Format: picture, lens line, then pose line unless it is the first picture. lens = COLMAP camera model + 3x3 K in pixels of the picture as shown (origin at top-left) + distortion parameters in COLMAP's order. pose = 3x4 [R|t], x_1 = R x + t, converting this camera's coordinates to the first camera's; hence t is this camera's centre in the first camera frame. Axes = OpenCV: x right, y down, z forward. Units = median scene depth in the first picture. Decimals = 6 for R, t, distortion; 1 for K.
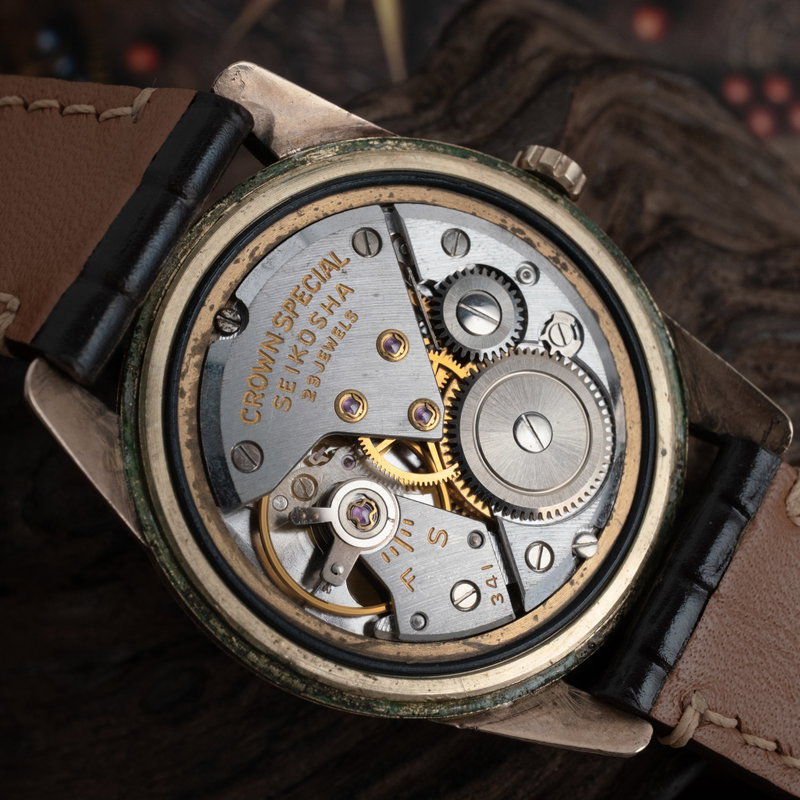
lens RADIAL K [[1383.4, 0, 400.0], [0, 1383.4, 400.0], [0, 0, 1]] dist [-0.007546, -0.134750]
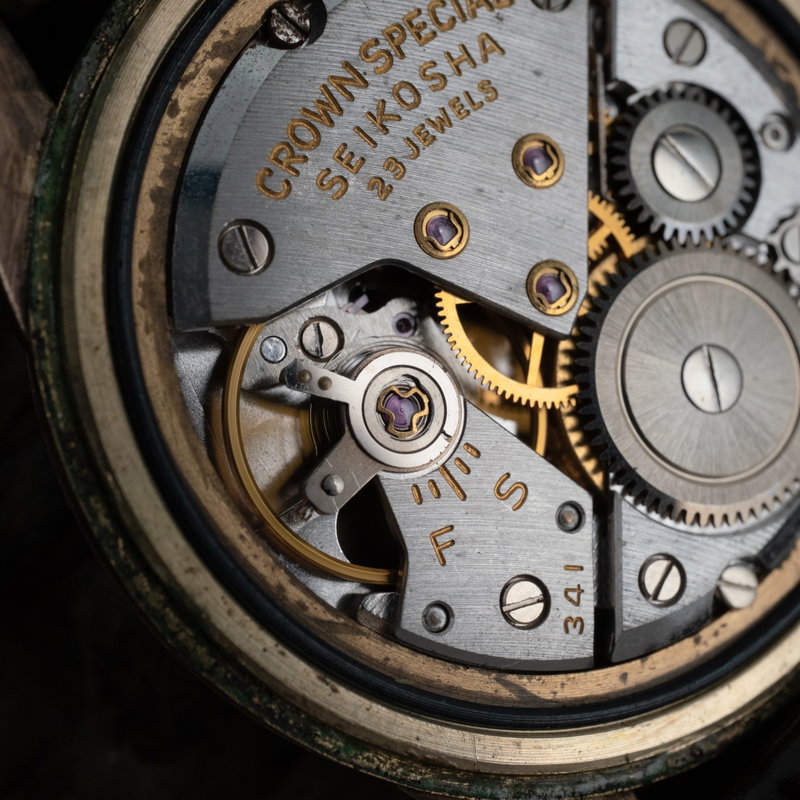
lens RADIAL K [[1409.4, 0, 400.0], [0, 1409.4, 400.0], [0, 0, 1]] dist [0.018916, 0.015878]
pose [[0.948770, 0.315958, -0.002379, -0.027799], [-0.315921, 0.948479, -0.024125, 0.091833], [-0.005366, 0.023641, 0.999706, 0.405810]]
